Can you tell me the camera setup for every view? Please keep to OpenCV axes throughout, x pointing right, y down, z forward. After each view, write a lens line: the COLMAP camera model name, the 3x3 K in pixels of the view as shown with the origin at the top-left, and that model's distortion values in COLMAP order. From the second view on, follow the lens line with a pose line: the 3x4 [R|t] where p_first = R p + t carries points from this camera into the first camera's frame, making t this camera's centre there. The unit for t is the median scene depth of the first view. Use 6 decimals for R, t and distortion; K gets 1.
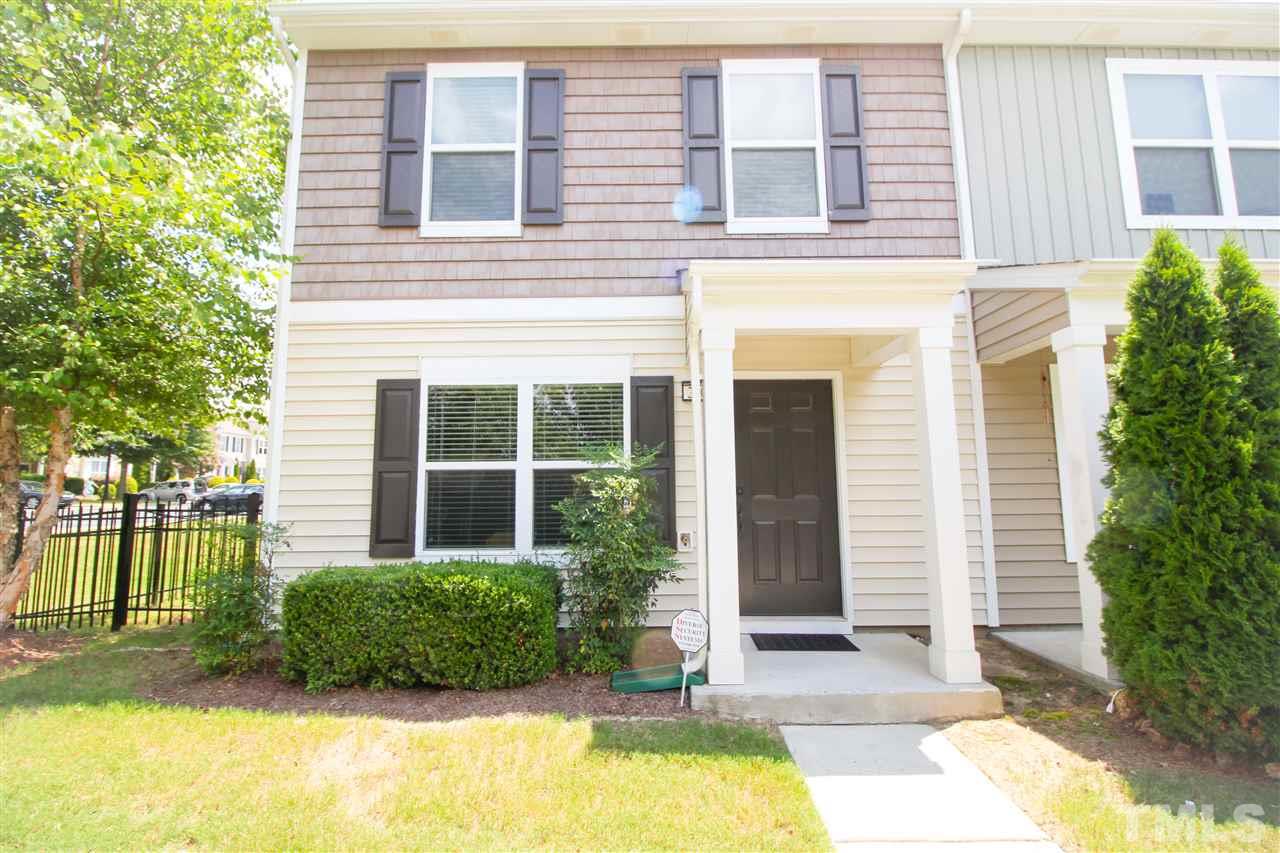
lens RADIAL K [[610.0, 0, 635.7], [0, 610.0, 414.3], [0, 0, 1]] dist [-0.001219, -0.014516]
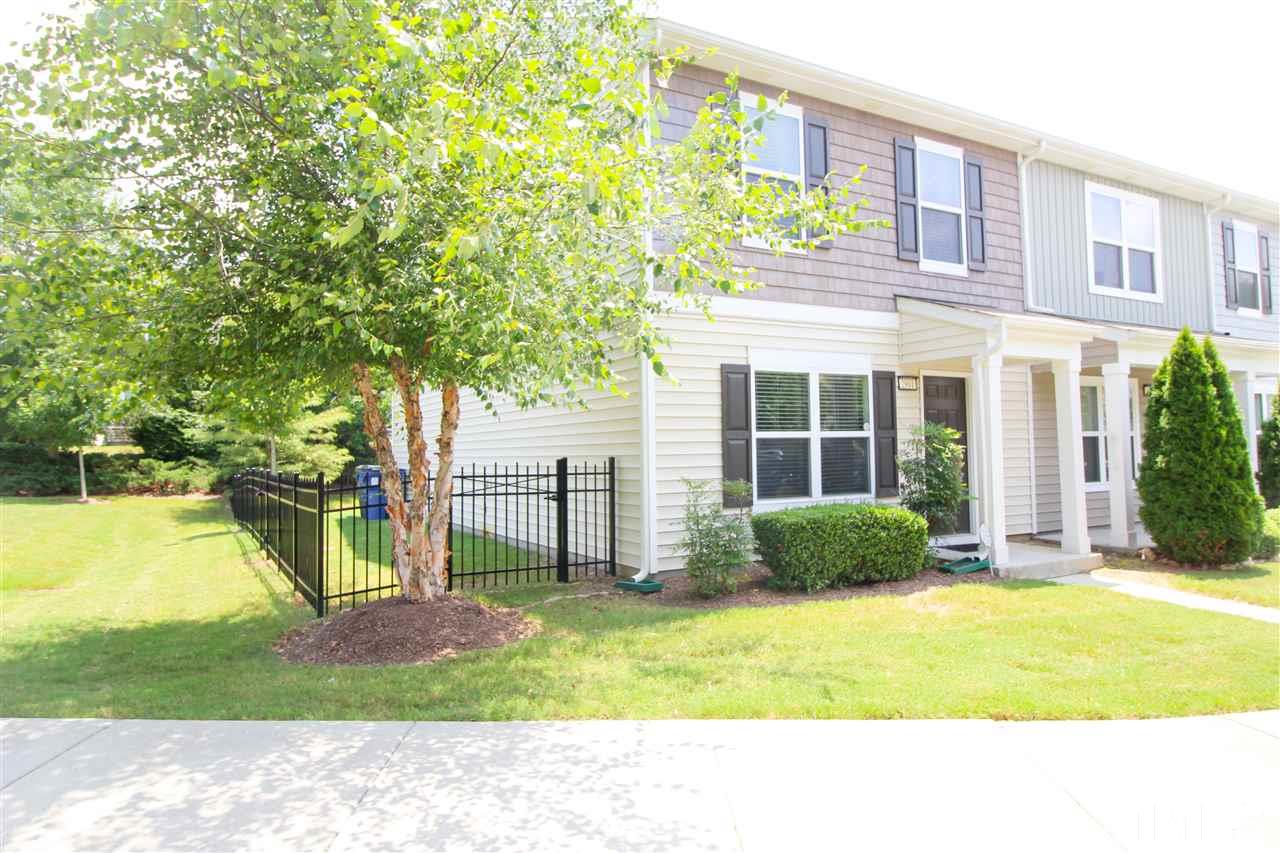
lens RADIAL K [[793.6, 0, 640.0], [0, 793.6, 411.9], [0, 0, 1]] dist [0.000974, -0.000396]
pose [[0.865913, 0.018878, 0.499839, -1.348522], [-0.055160, 0.996797, 0.057912, -0.043513], [-0.497144, -0.077718, 0.864180, -0.289555]]
